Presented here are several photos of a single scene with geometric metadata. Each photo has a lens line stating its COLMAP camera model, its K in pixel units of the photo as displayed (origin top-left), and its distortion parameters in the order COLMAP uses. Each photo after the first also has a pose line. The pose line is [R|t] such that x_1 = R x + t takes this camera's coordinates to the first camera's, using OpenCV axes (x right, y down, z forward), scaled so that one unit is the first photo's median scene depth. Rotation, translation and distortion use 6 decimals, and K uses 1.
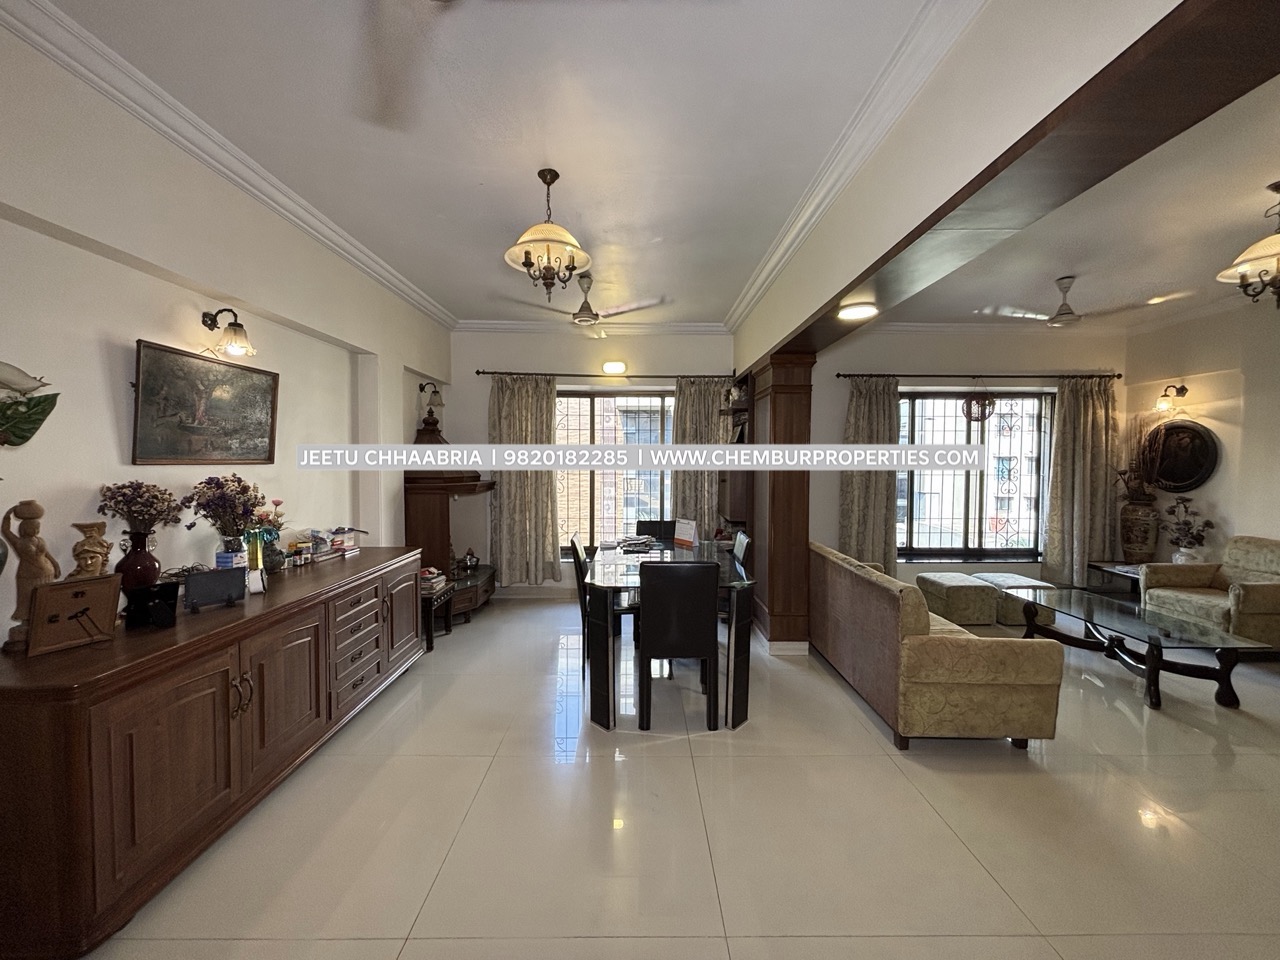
lens RADIAL K [[512.9, 0, 646.1], [0, 512.9, 477.1], [0, 0, 1]] dist [0.003732, -0.001115]
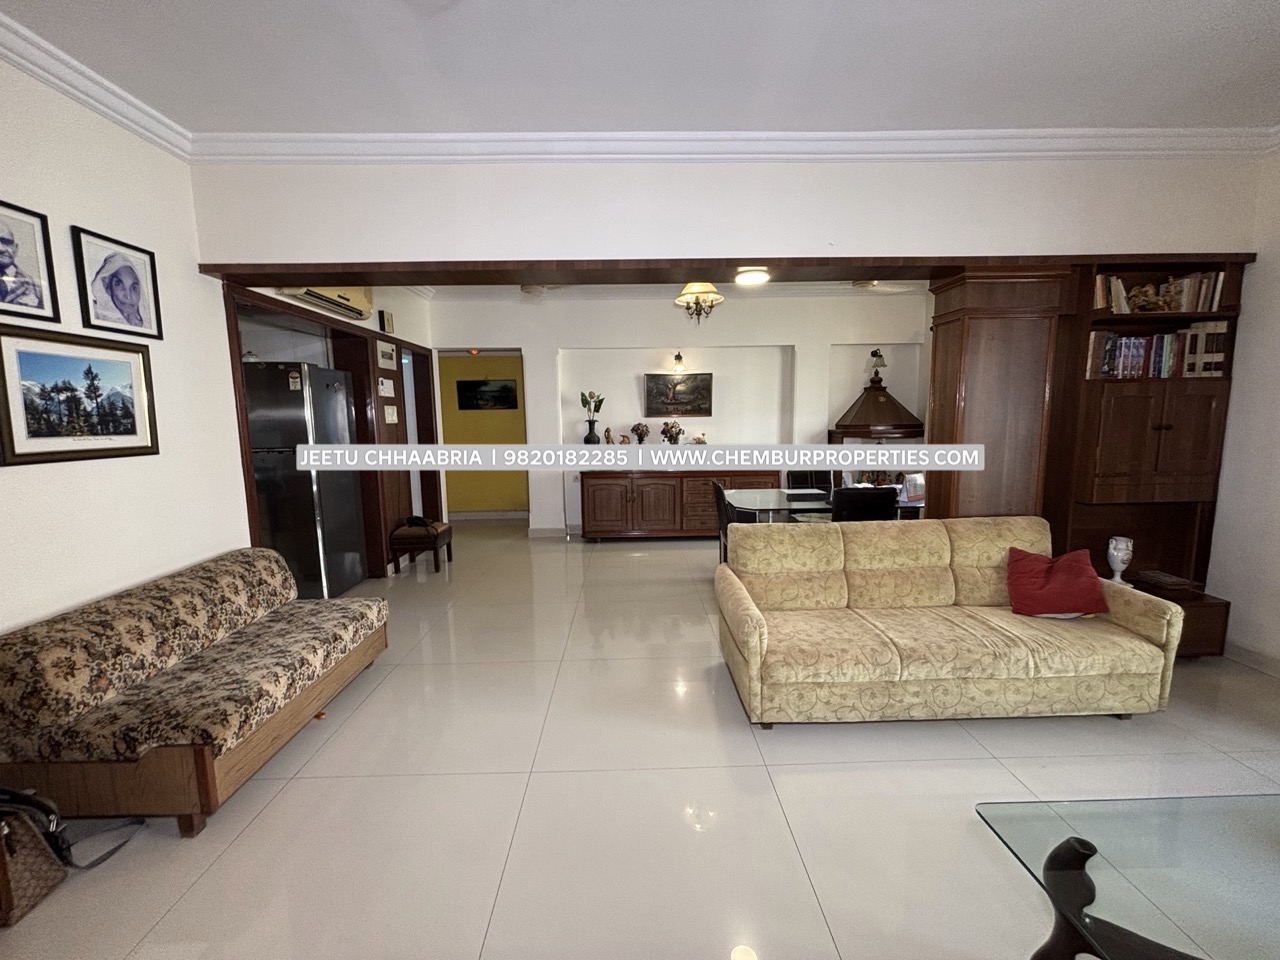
lens RADIAL K [[512.9, 0, 640.1], [0, 512.9, 475.4], [0, 0, 1]] dist [0.003732, -0.001115]
pose [[0.017415, 0.112849, -0.993460, 0.826709], [-0.013660, 0.993544, 0.112619, -0.010433], [0.999755, 0.011609, 0.018844, 0.393696]]
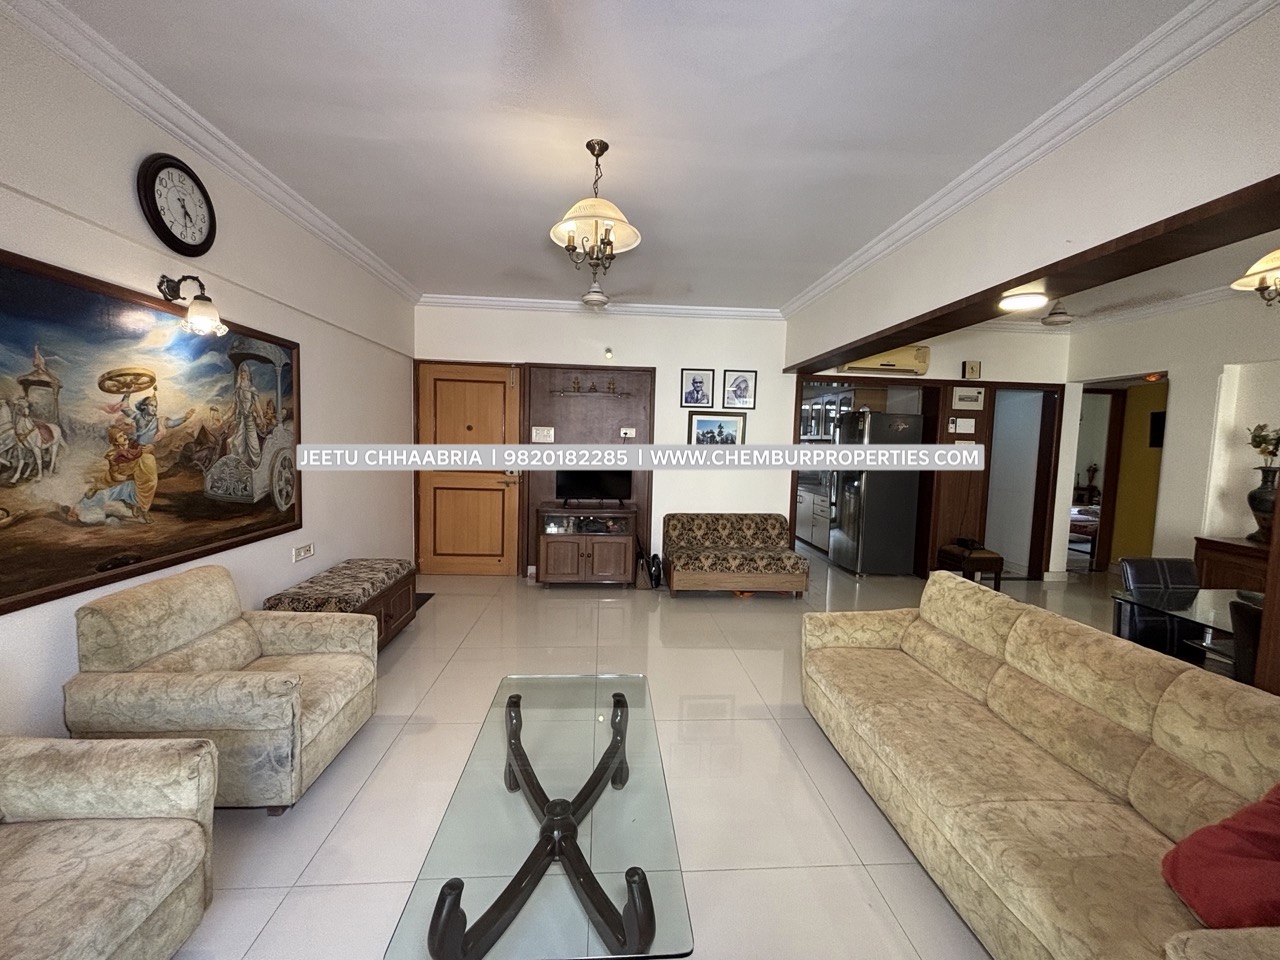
lens RADIAL K [[512.9, 0, 646.2], [0, 512.9, 483.7], [0, 0, 1]] dist [0.003732, -0.001115]
pose [[-0.996793, -0.025106, -0.075983, 0.617998], [-0.033718, 0.992878, 0.114265, -0.038651], [0.072573, 0.116460, -0.990540, 1.029154]]
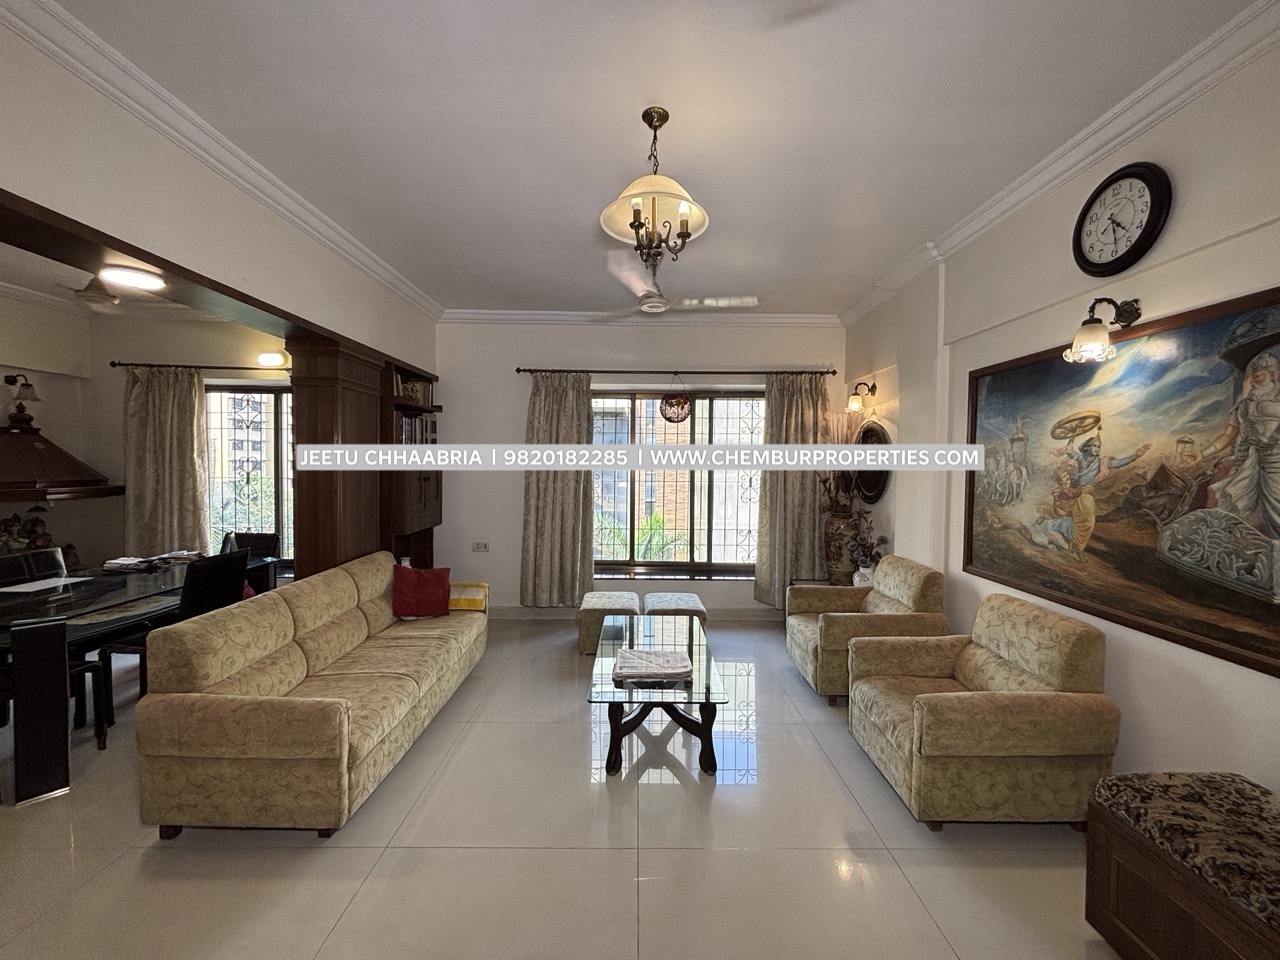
lens RADIAL K [[512.9, 0, 638.3], [0, 512.9, 481.9], [0, 0, 1]] dist [0.003732, -0.001115]
pose [[0.999972, 0.006263, -0.004151, 0.624075], [-0.006238, 0.999963, 0.005999, -0.010243], [0.004189, -0.005973, 0.999973, 0.112276]]
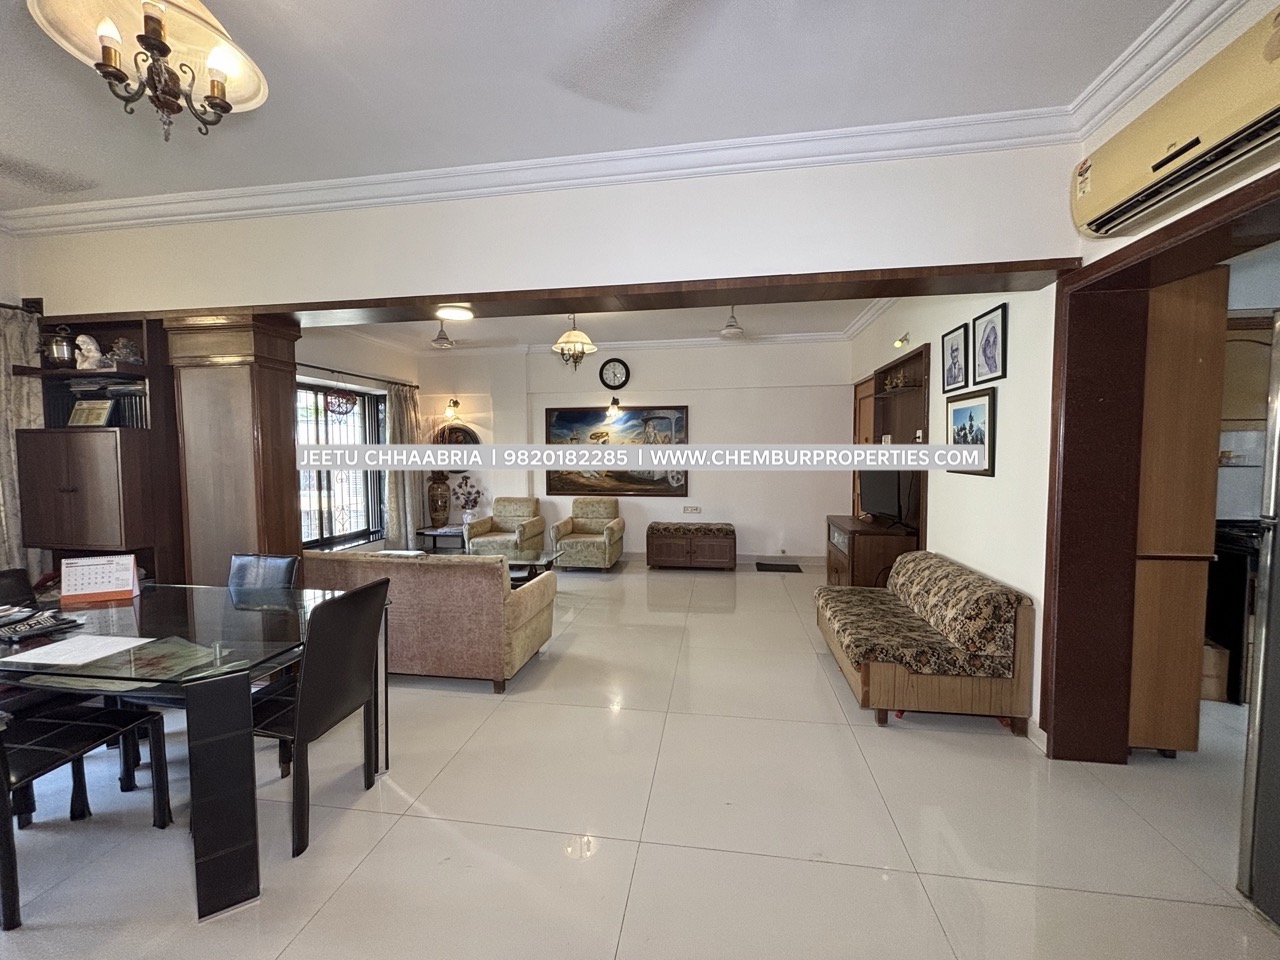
lens RADIAL K [[512.9, 0, 645.2], [0, 512.9, 483.7], [0, 0, 1]] dist [0.003732, -0.001115]
pose [[0.154192, -0.067982, 0.985699, -0.321291], [0.036533, 0.997340, 0.063070, -0.012625], [-0.987365, 0.026285, 0.156265, 0.241743]]
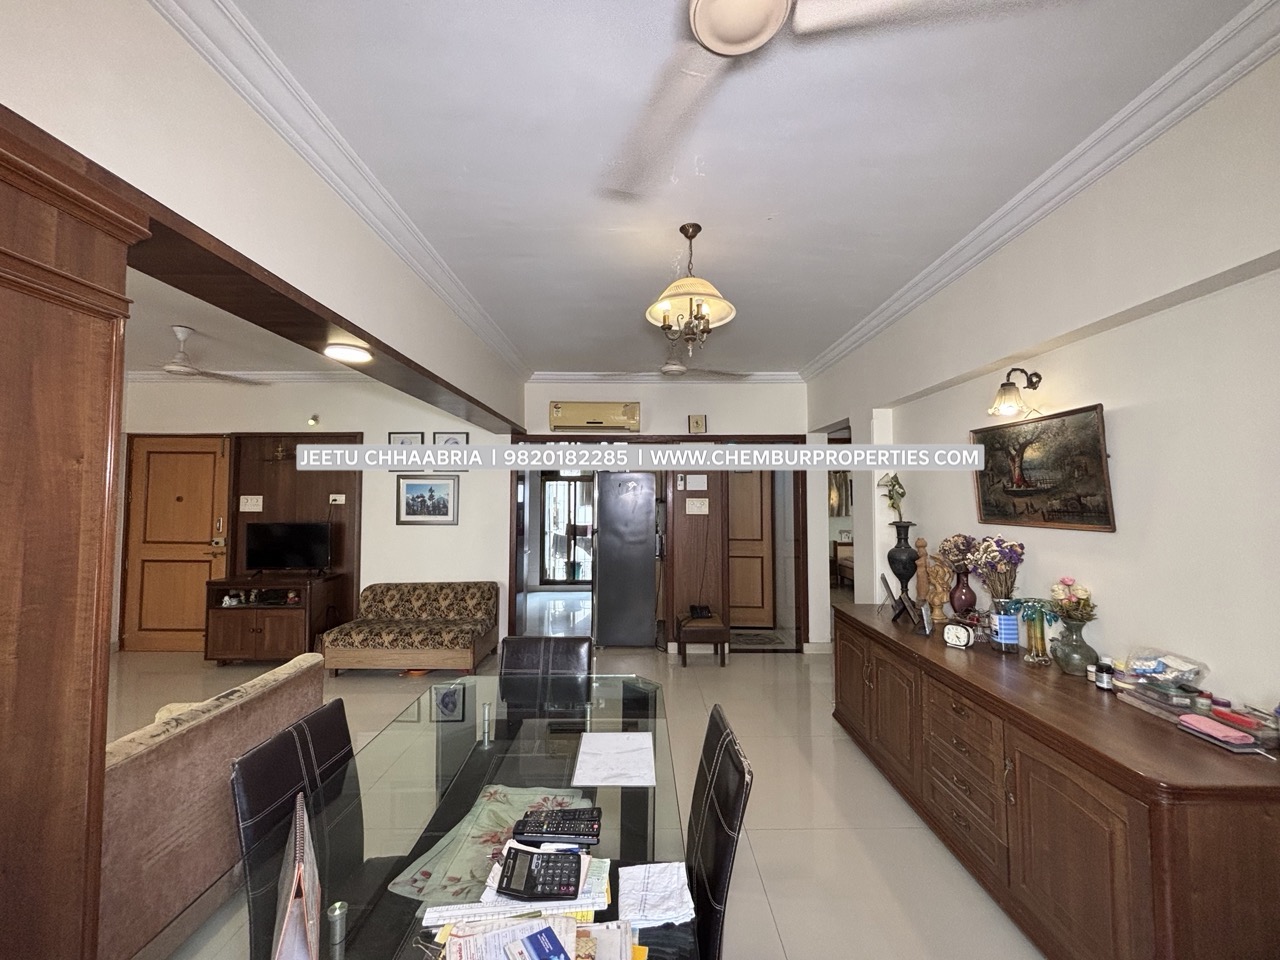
lens RADIAL K [[512.9, 0, 640.1], [0, 512.9, 480.3], [0, 0, 1]] dist [0.003732, -0.001115]
pose [[-0.999974, -0.005718, -0.004312, -0.046525], [-0.005655, 0.999879, -0.014498, -0.047879], [0.004394, -0.014473, -0.999886, 0.997411]]
